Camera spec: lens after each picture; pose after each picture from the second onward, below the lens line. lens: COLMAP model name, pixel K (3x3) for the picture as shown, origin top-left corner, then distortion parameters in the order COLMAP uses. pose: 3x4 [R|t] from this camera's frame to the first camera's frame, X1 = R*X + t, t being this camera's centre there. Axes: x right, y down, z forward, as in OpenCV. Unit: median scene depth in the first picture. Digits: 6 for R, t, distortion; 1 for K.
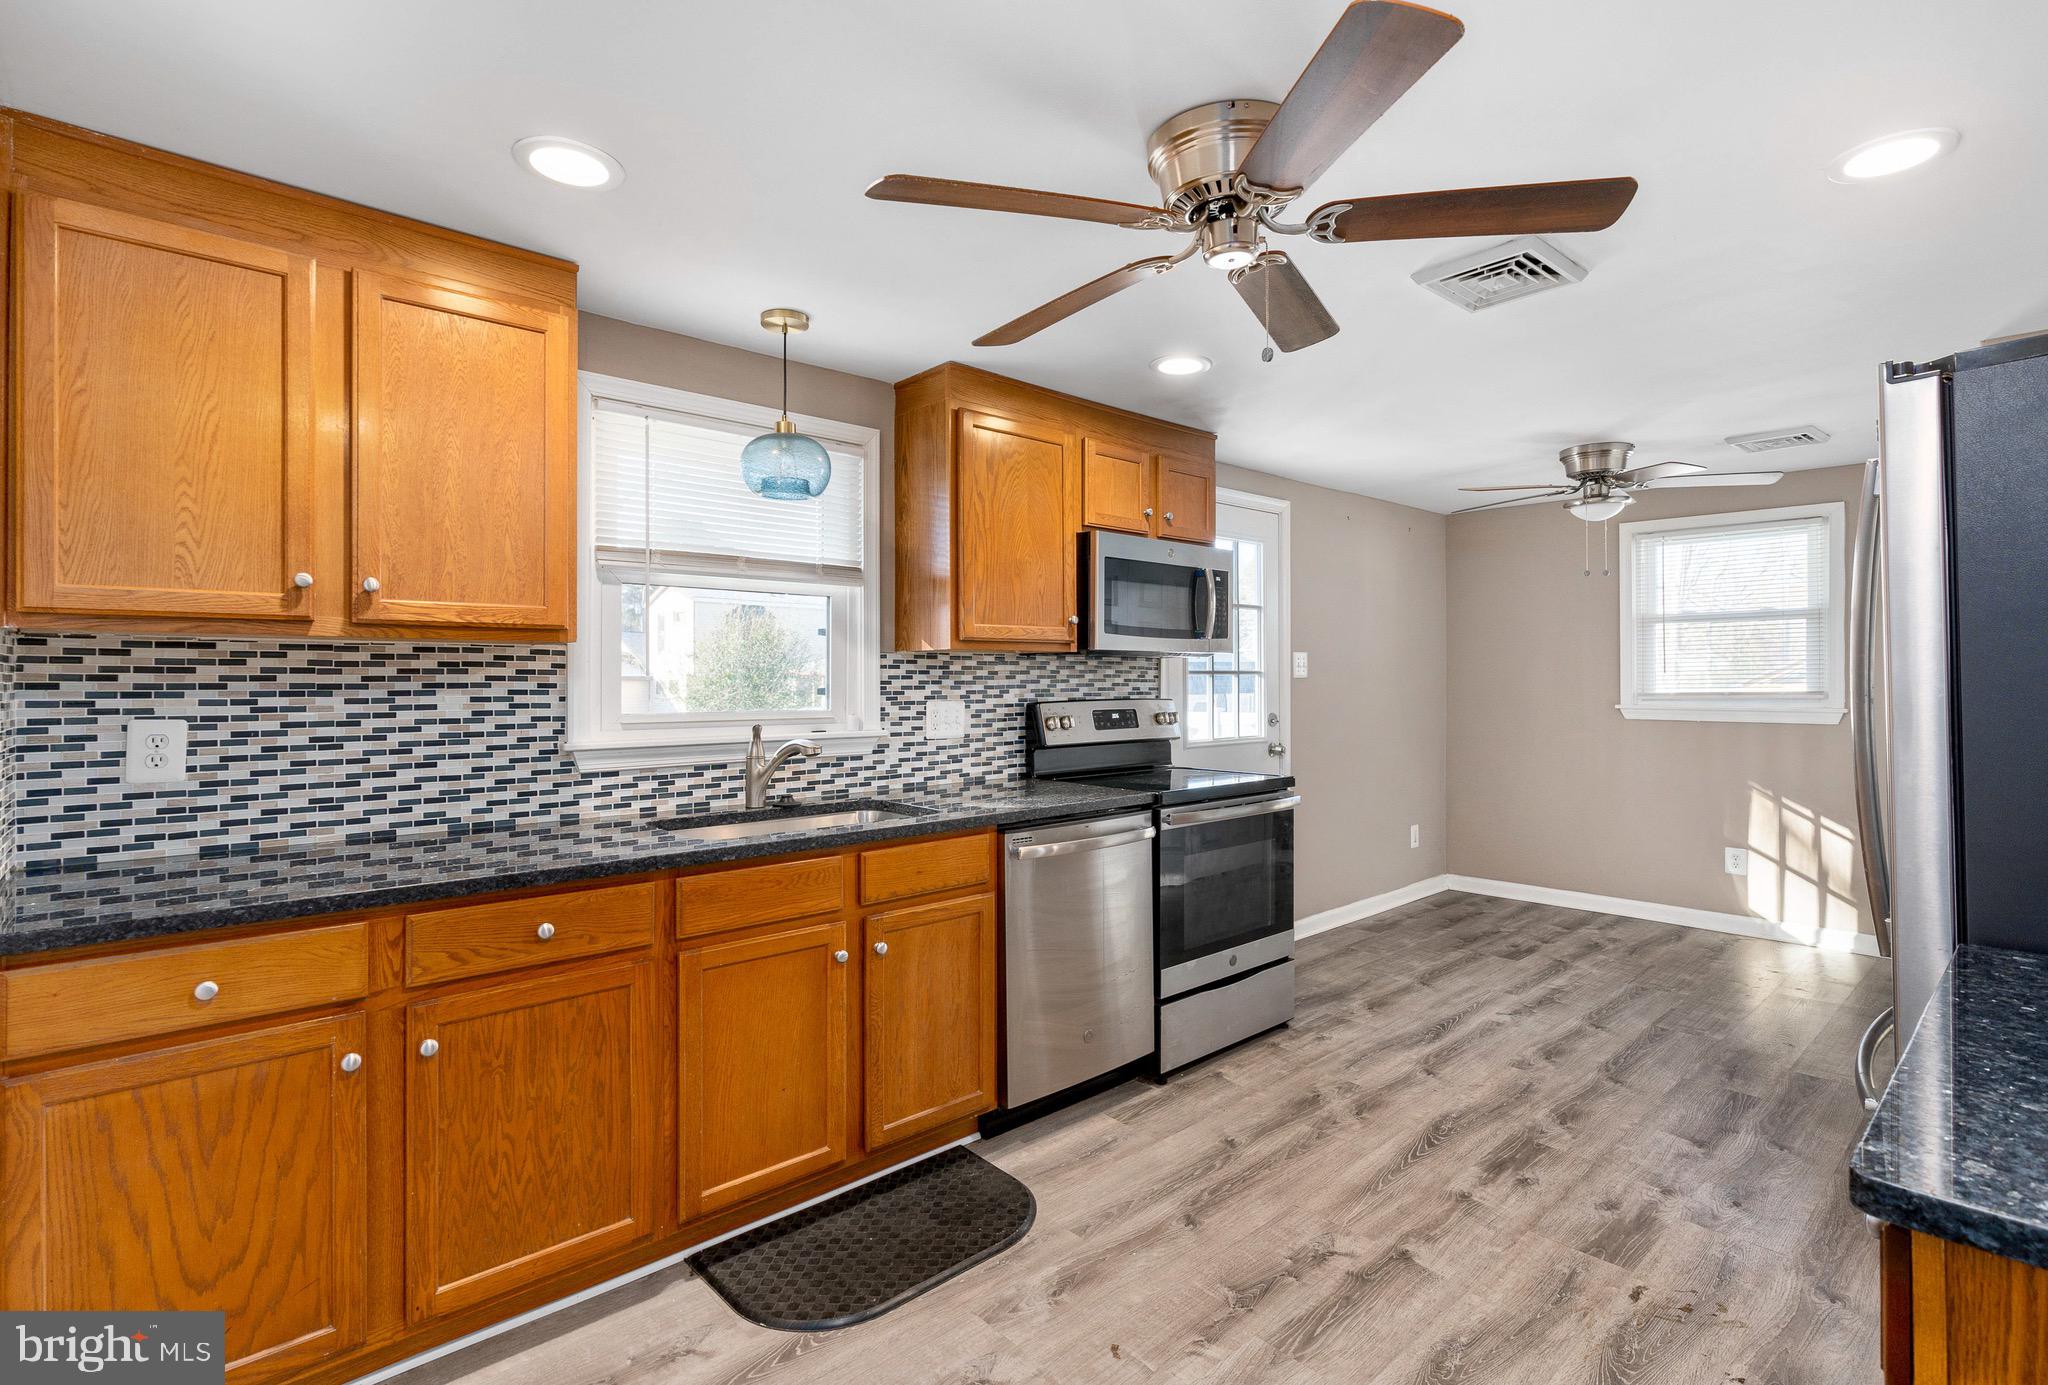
lens RADIAL K [[934.9, 0, 1072.8], [0, 934.9, 662.4], [0, 0, 1]] dist [-0.012822, 0.003191]
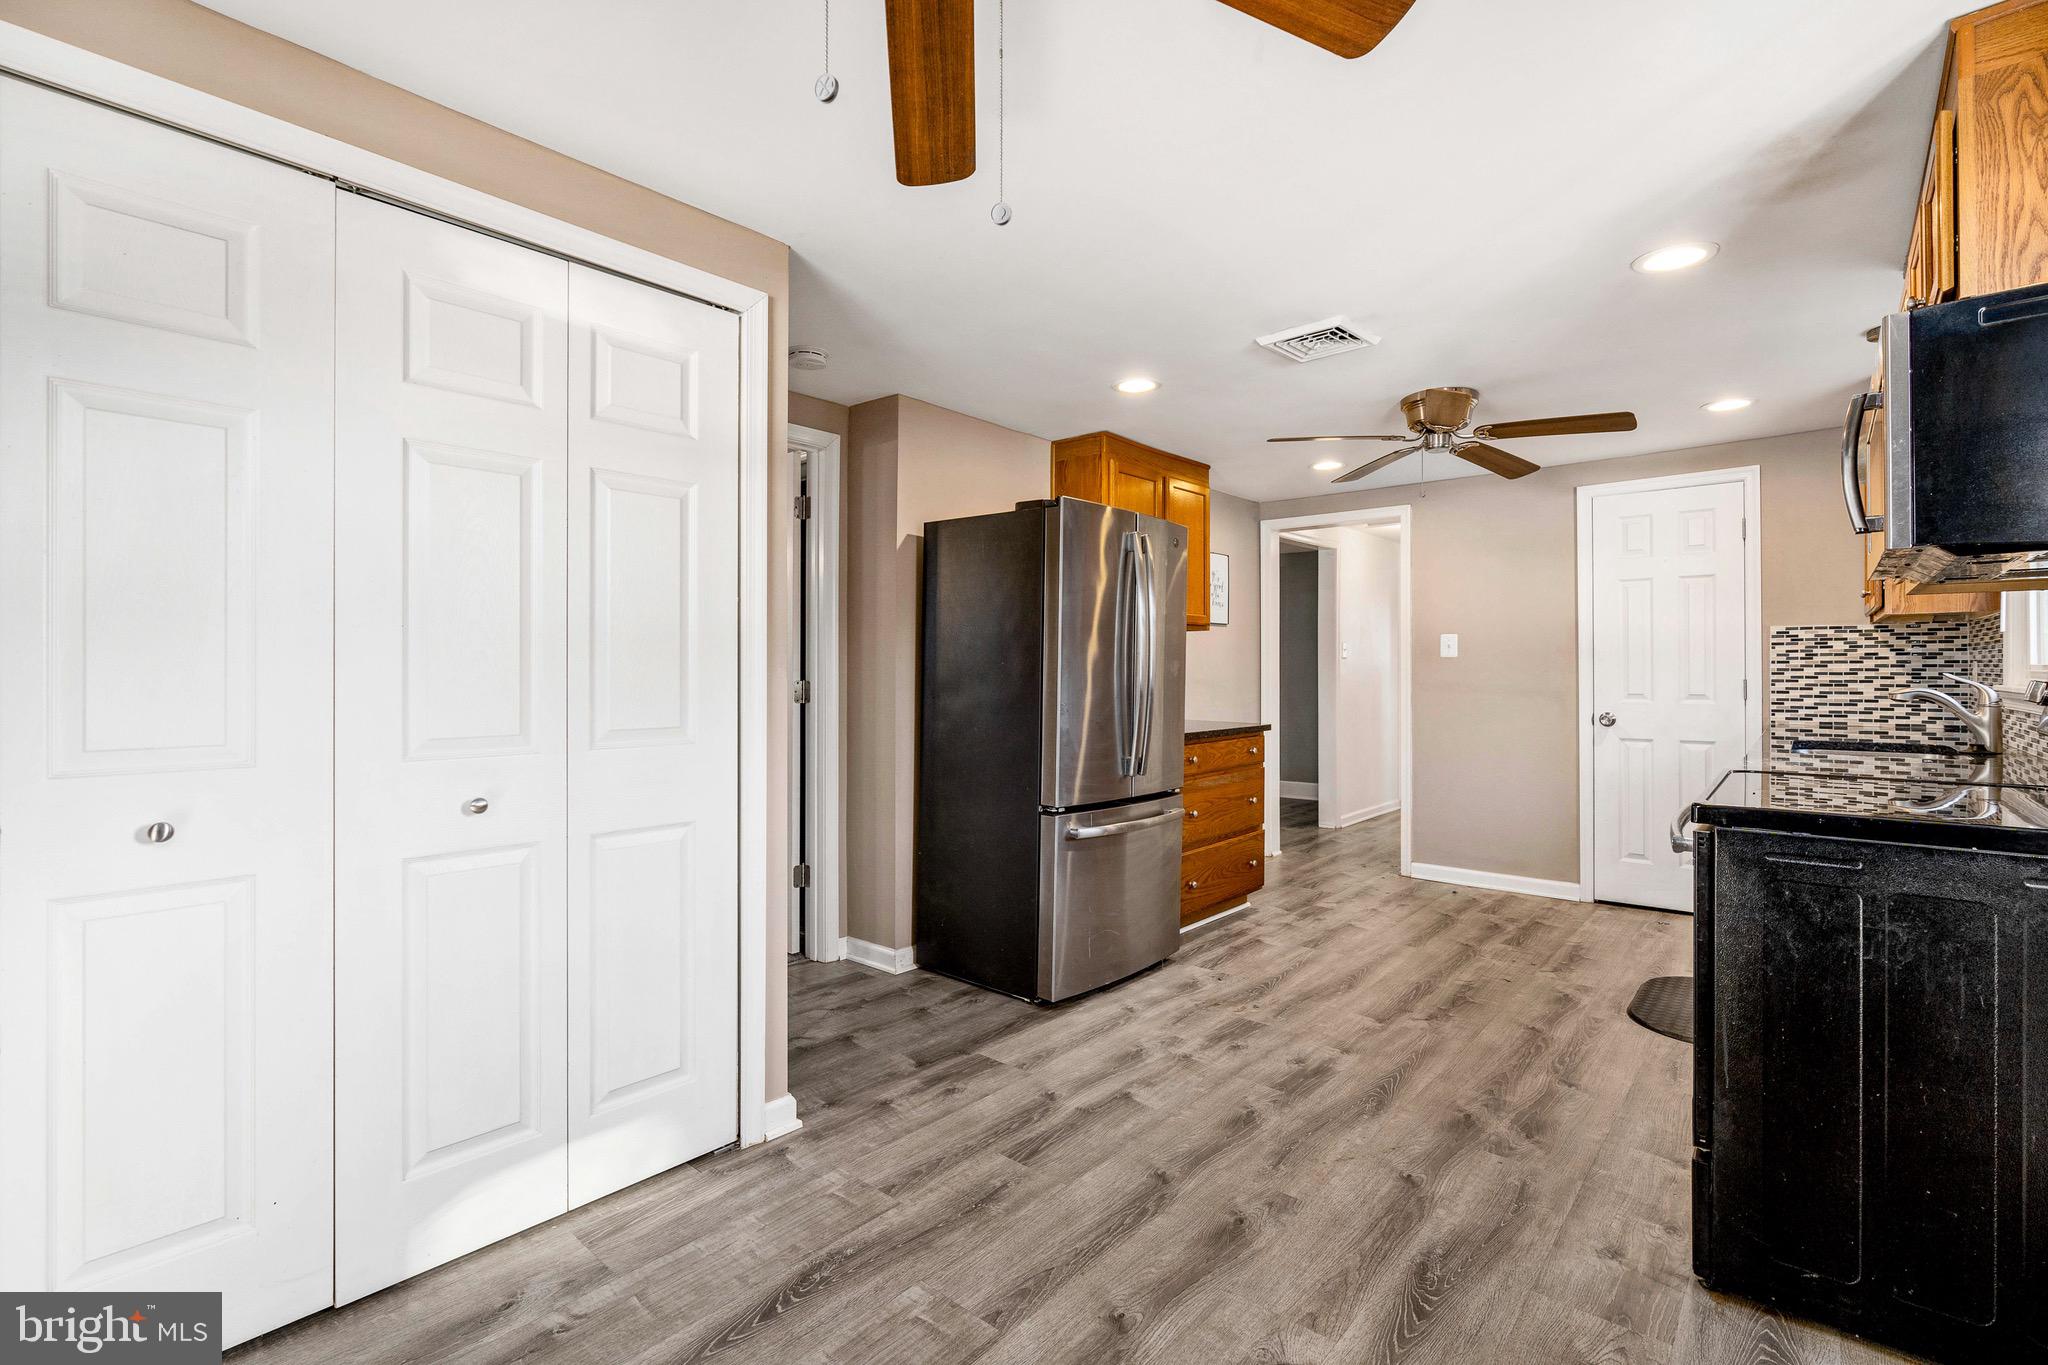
lens RADIAL K [[934.9, 0, 1027.0], [0, 934.9, 673.6], [0, 0, 1]] dist [-0.012822, 0.003191]
pose [[-0.993670, 0.002505, -0.112307, 0.722502], [0.003726, 0.999936, -0.010668, 0.058742], [0.112273, -0.011019, -0.993616, 1.611899]]
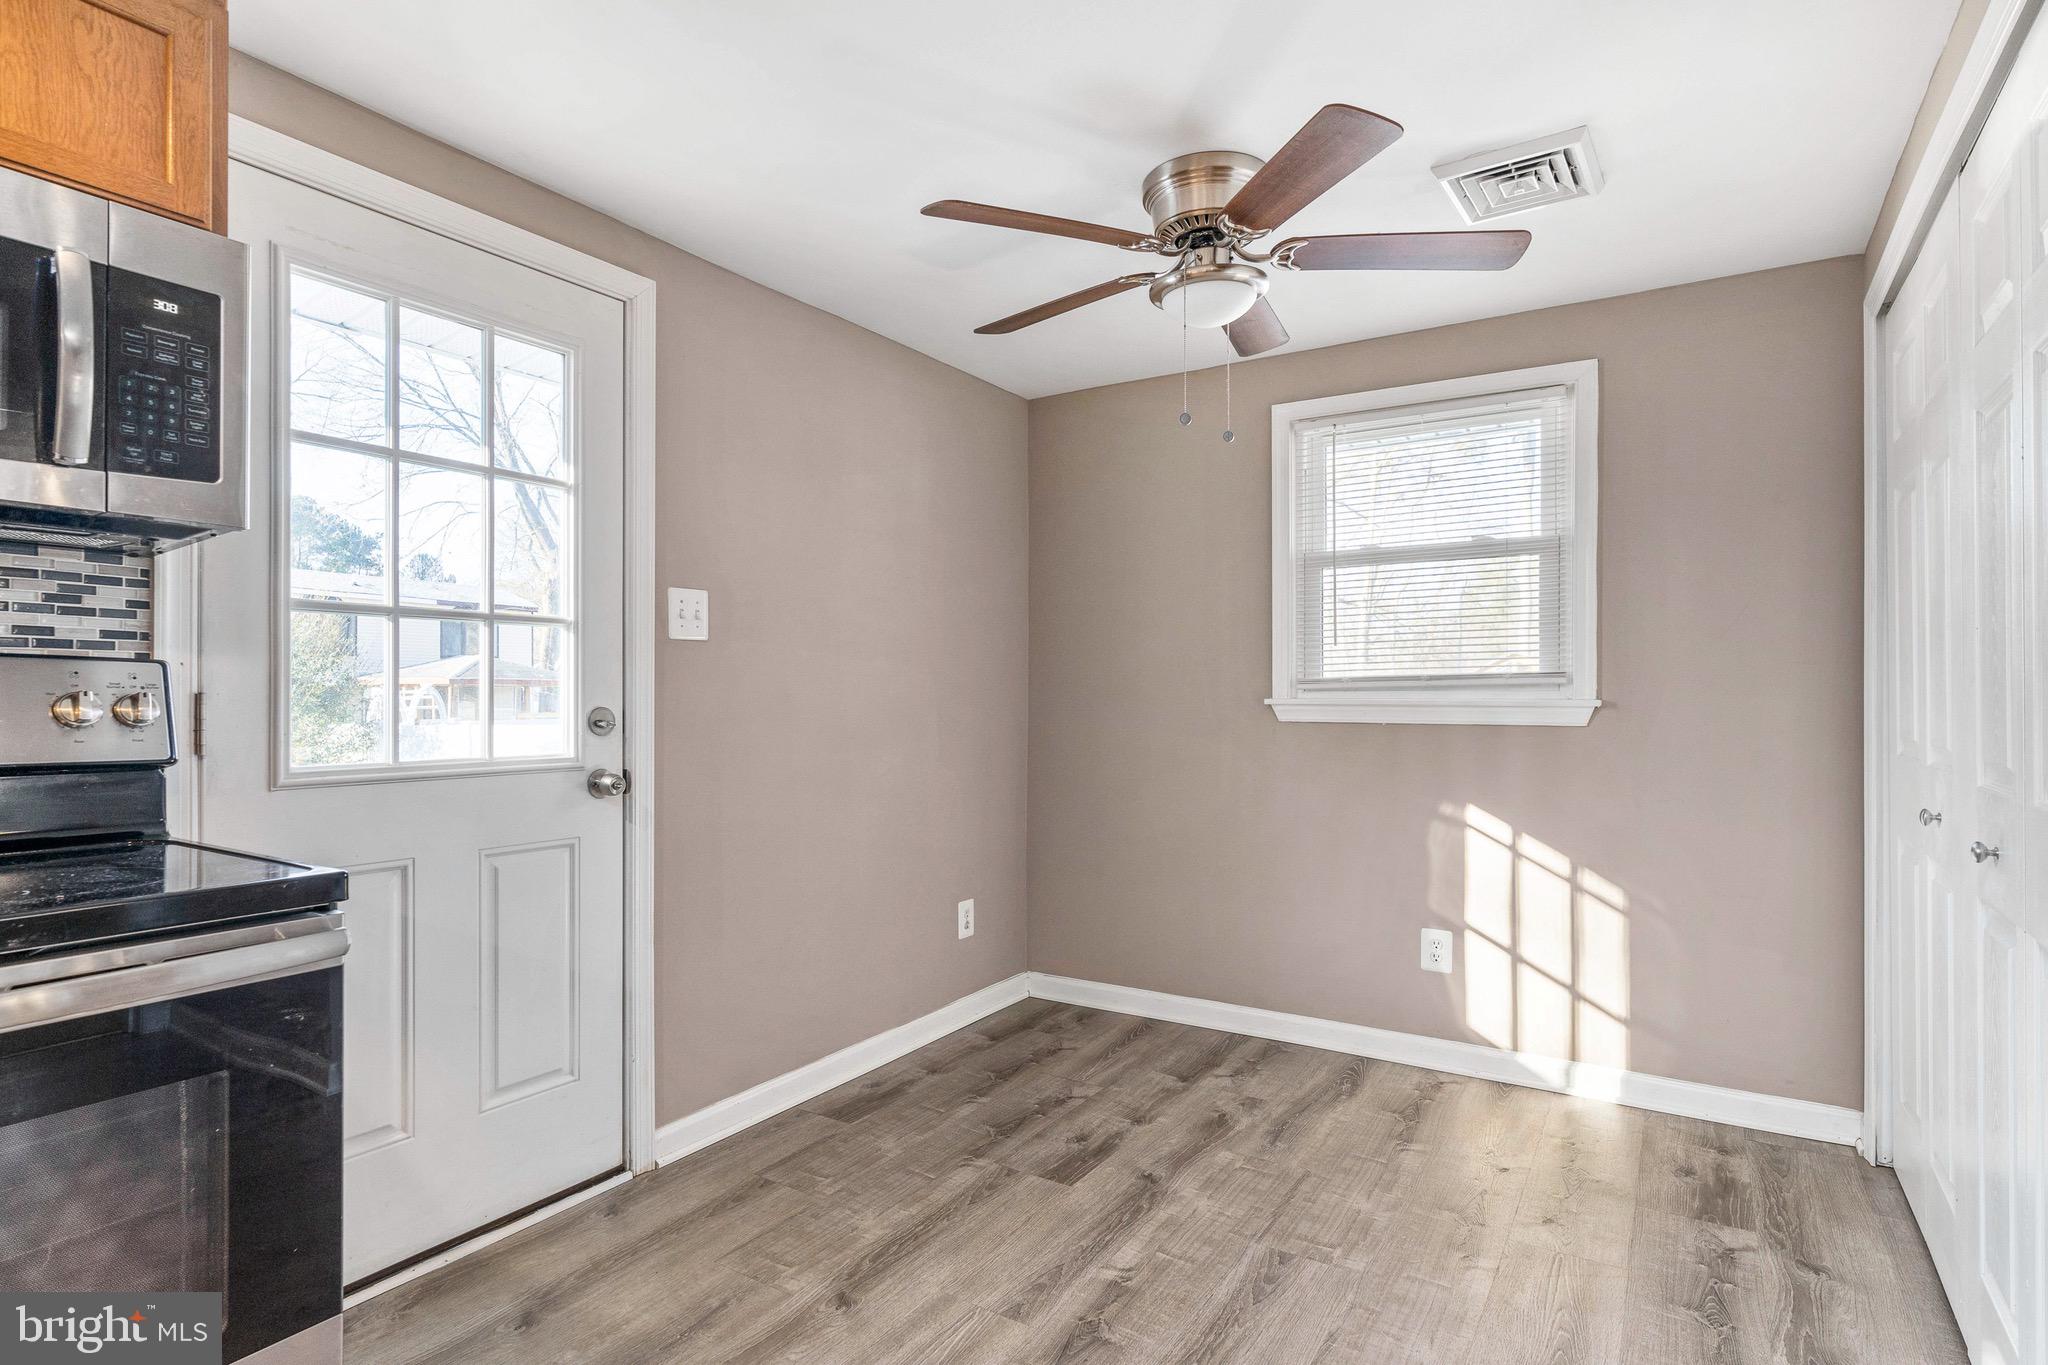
lens RADIAL K [[1020.0, 0, 1017.5], [0, 1020.0, 689.2], [0, 0, 1]] dist [0.017412, -0.000073]
pose [[0.970068, -0.003028, 0.242814, 0.398119], [0.001515, 0.999978, 0.006415, 0.056400], [-0.242828, -0.005855, 0.970052, 0.589288]]
